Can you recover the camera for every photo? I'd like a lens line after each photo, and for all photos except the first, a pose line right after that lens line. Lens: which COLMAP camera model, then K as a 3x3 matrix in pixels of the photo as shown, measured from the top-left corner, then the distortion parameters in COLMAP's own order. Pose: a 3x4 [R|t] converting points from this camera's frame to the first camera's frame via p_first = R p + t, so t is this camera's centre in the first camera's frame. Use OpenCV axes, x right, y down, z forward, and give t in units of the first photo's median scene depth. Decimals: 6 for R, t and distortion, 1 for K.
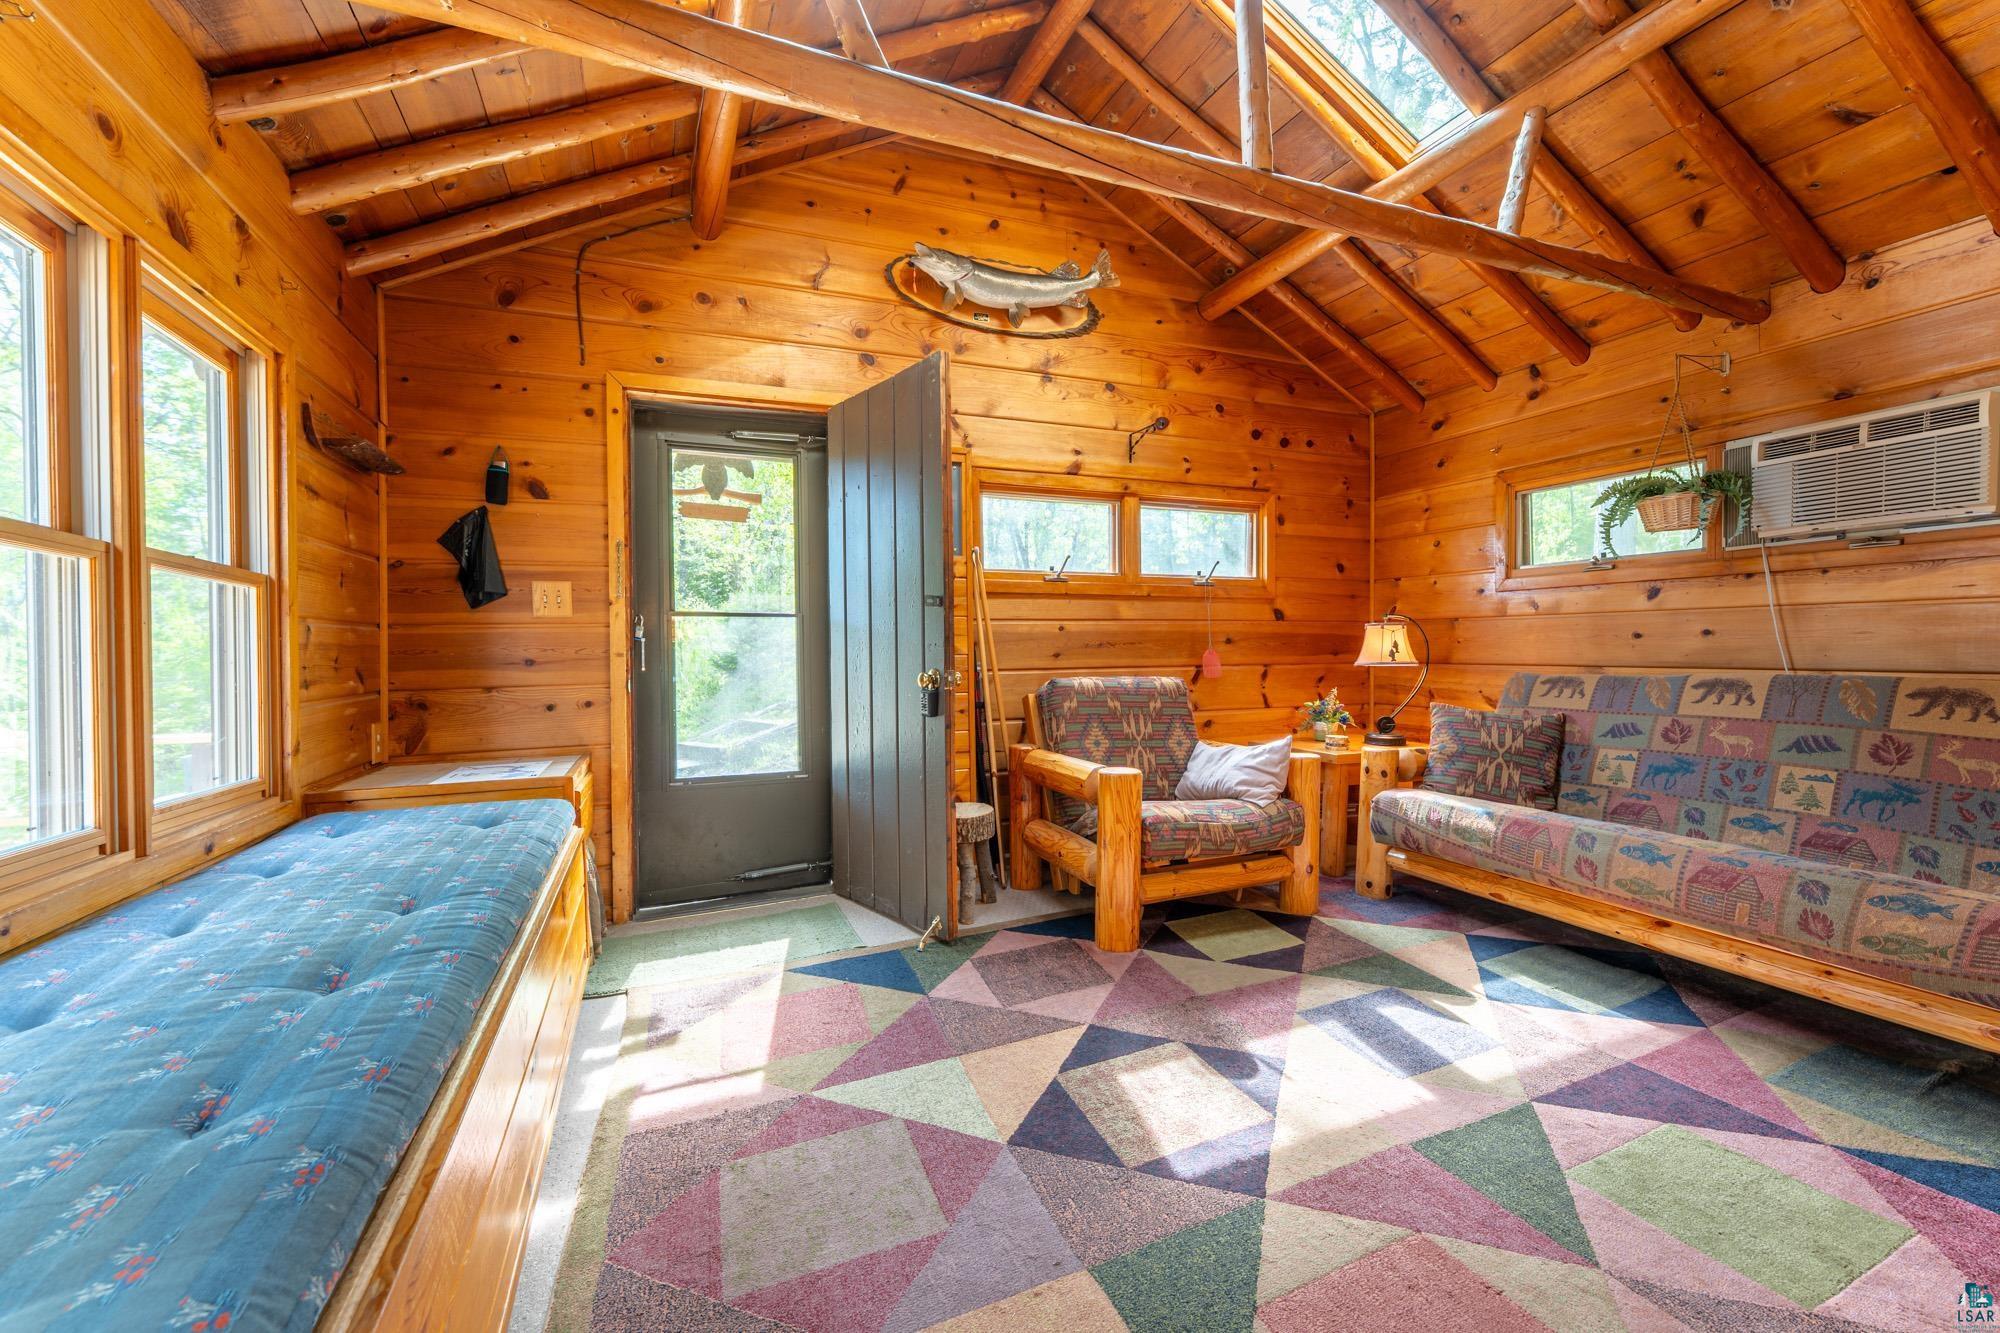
lens RADIAL K [[794.4, 0, 994.3], [0, 794.4, 671.1], [0, 0, 1]] dist [-0.000382, -0.000160]
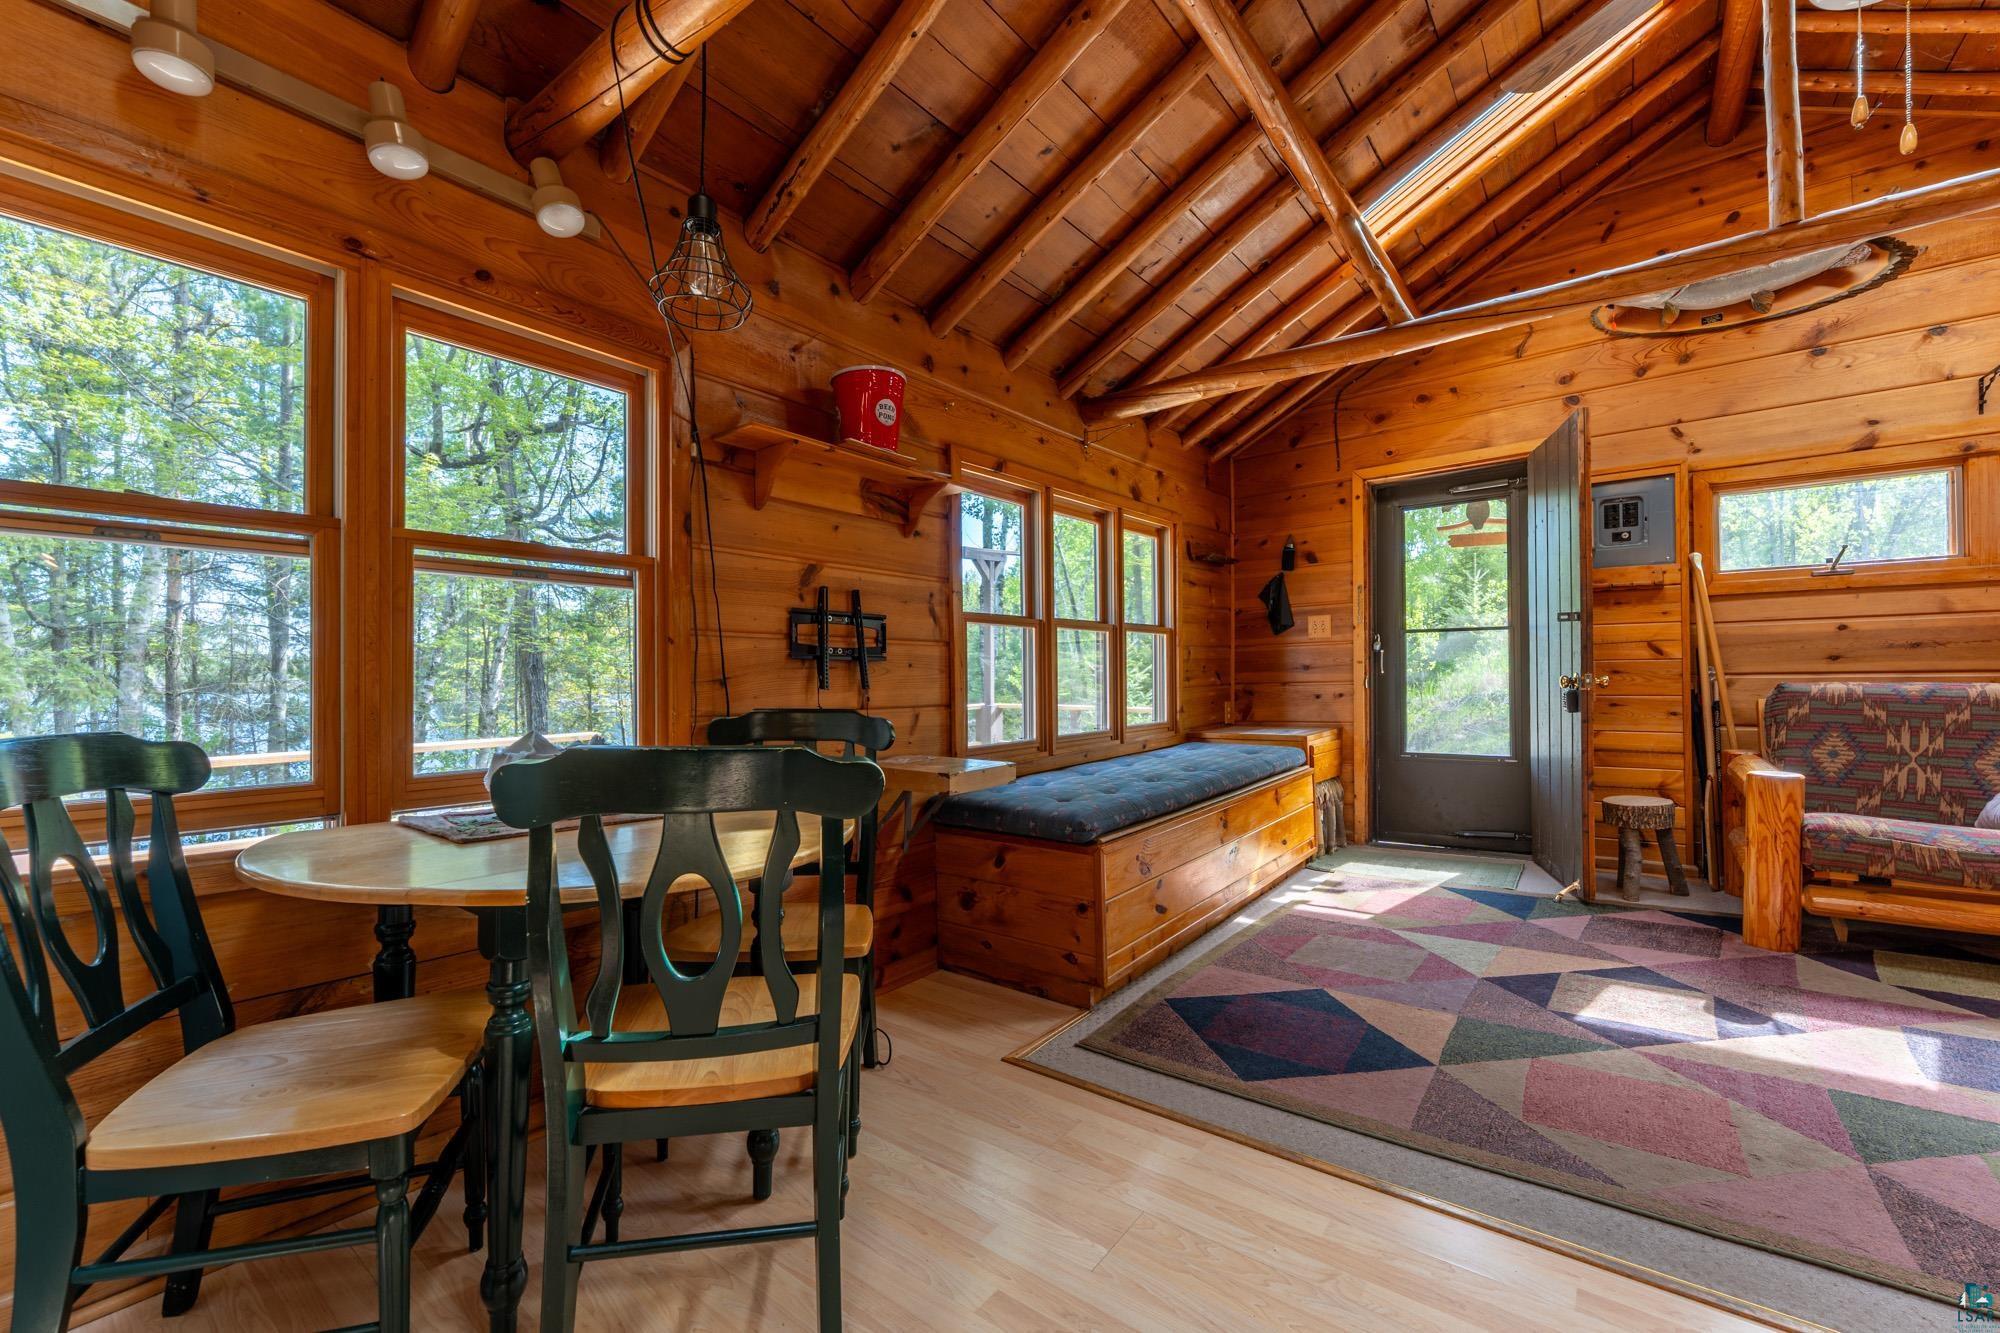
lens RADIAL K [[822.2, 0, 984.0], [0, 822.2, 671.6], [0, 0, 1]] dist [-0.000217, -0.000197]
pose [[0.487157, 0.002616, -0.873310, 0.524781], [-0.004062, 0.999991, 0.000730, -0.001540], [0.873305, 0.003192, 0.487164, -0.353900]]
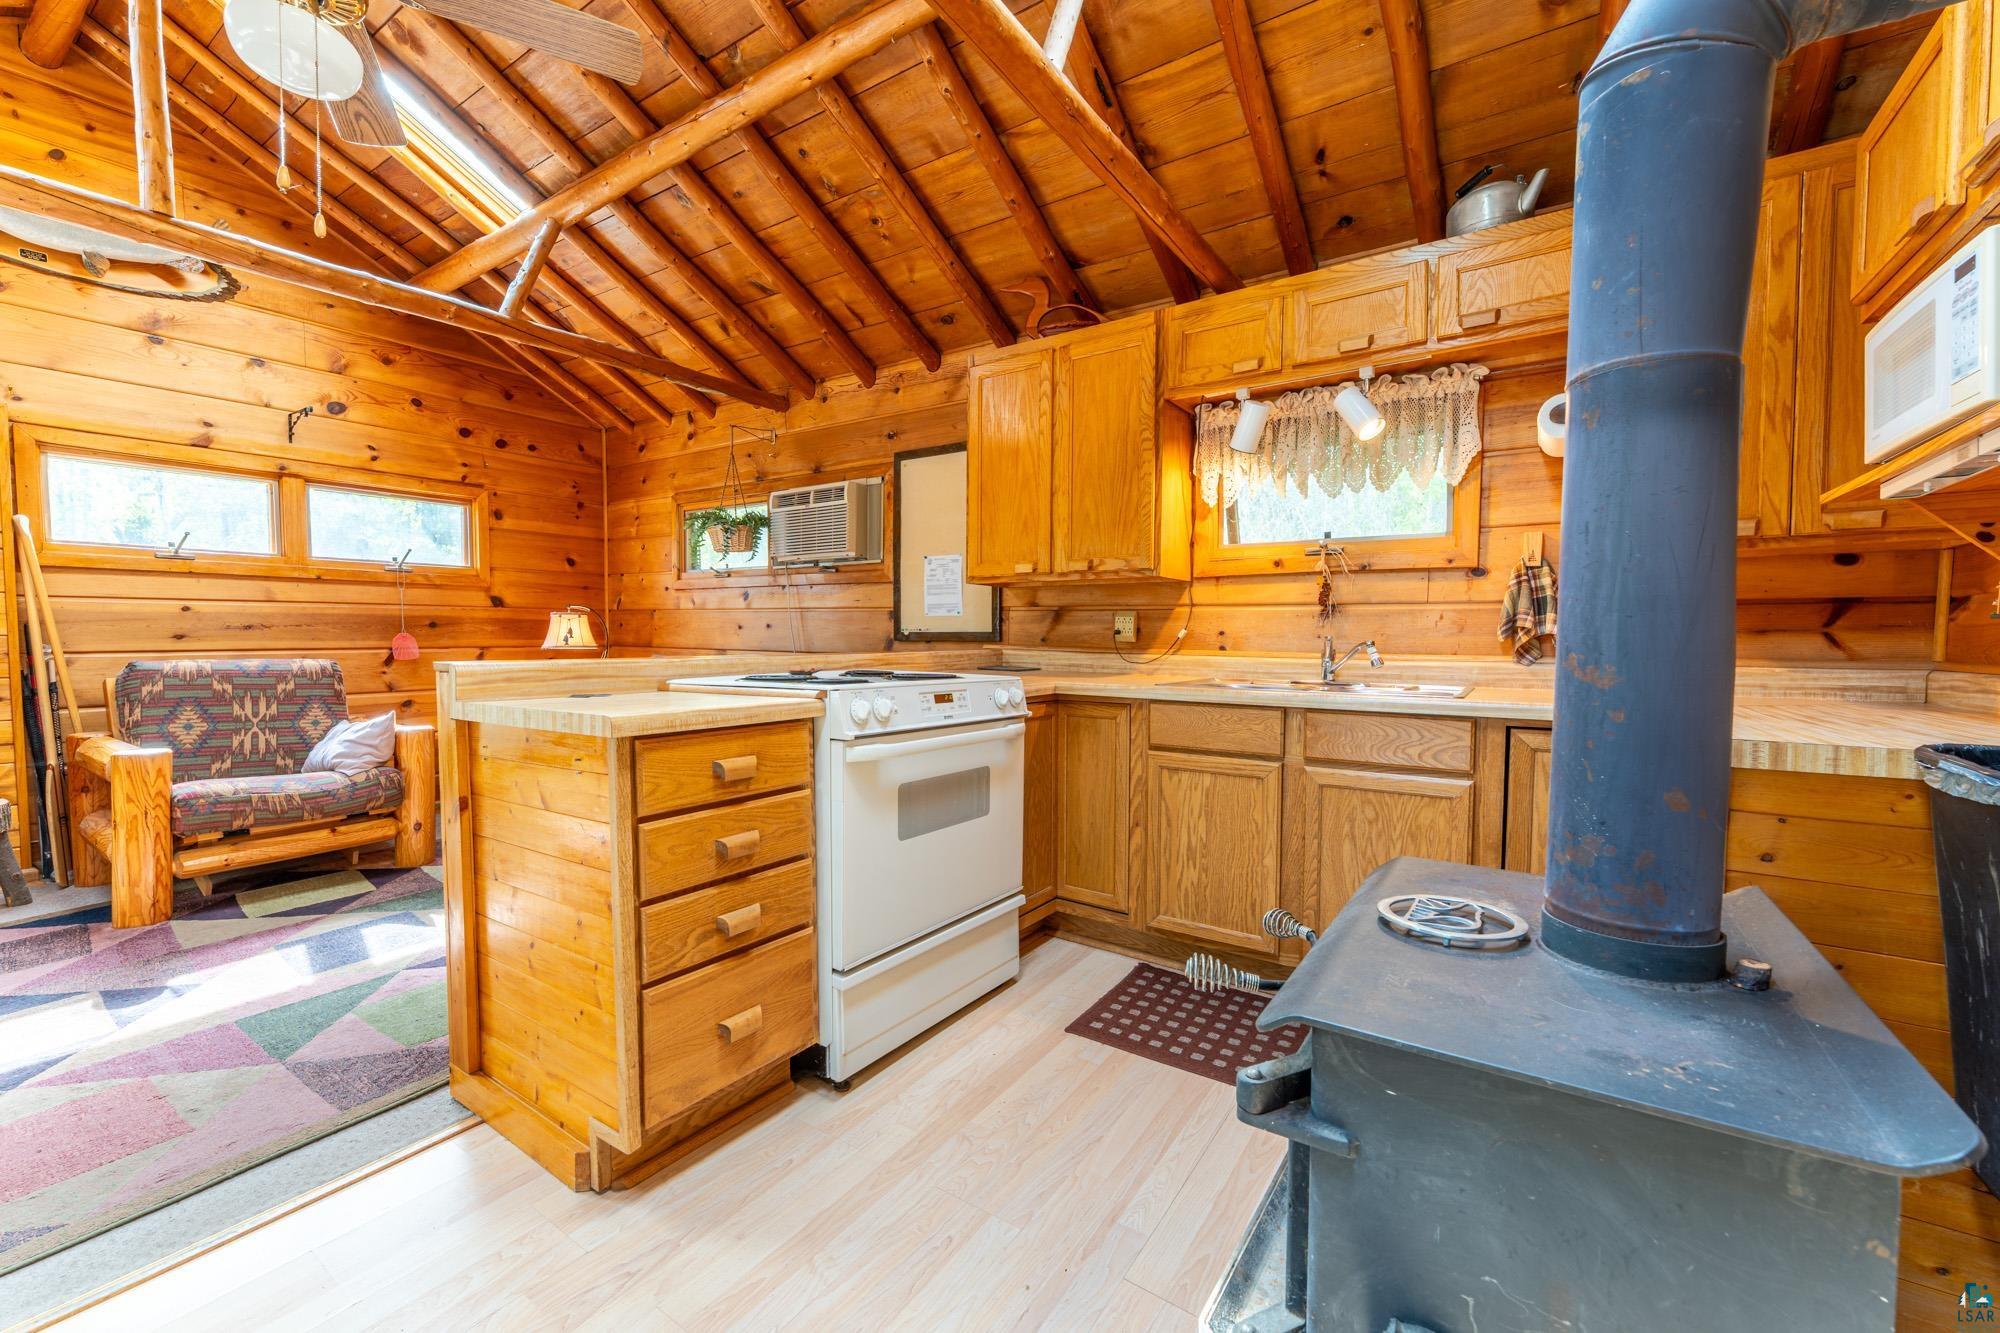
lens RADIAL K [[794.4, 0, 994.3], [0, 794.4, 671.1], [0, 0, 1]] dist [-0.000382, -0.000160]
pose [[0.836070, -0.013013, 0.548468, 0.465174], [0.000315, 0.999730, 0.023240, -0.001125], [-0.548622, -0.019257, 0.835848, -0.407401]]
